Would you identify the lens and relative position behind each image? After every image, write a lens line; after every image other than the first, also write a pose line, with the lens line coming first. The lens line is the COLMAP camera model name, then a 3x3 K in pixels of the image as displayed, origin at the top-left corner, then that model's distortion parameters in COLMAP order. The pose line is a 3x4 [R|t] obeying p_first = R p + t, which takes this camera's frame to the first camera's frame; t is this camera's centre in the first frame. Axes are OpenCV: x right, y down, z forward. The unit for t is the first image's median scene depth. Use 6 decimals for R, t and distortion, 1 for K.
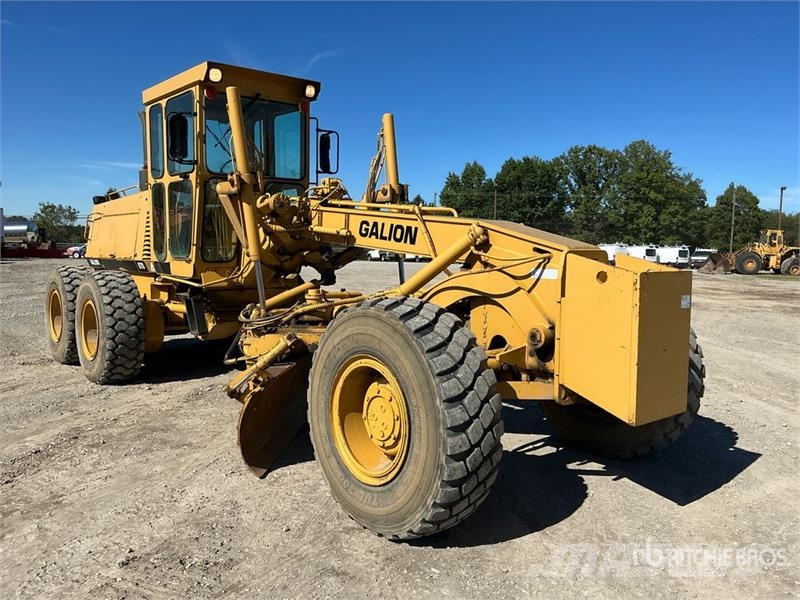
lens RADIAL K [[679.2, 0, 406.7], [0, 679.2, 299.8], [0, 0, 1]] dist [0.142022, -0.323878]
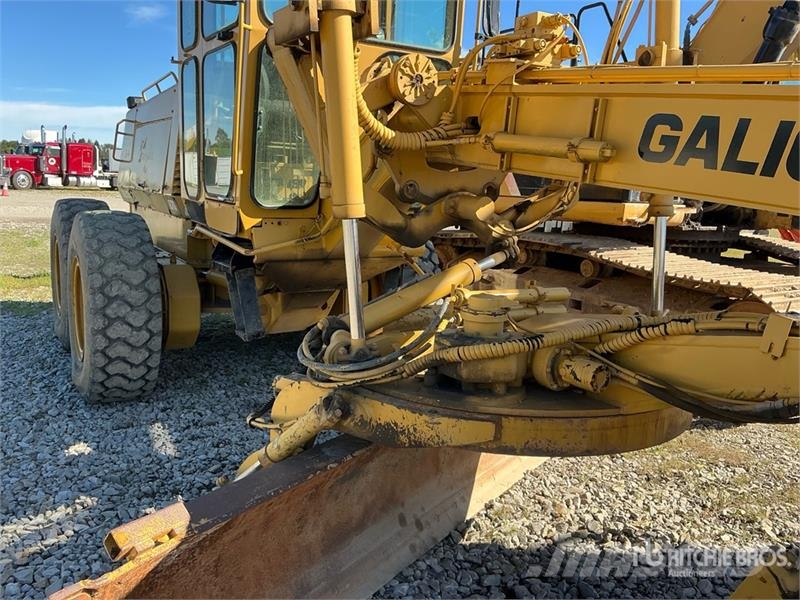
lens RADIAL K [[679.2, 0, 406.7], [0, 679.2, 299.8], [0, 0, 1]] dist [0.142022, -0.323878]
pose [[0.987706, 0.067173, -0.141153, -0.122047], [-0.054878, 0.994495, 0.089263, -0.043380], [0.146372, -0.080419, 0.985955, 0.577871]]
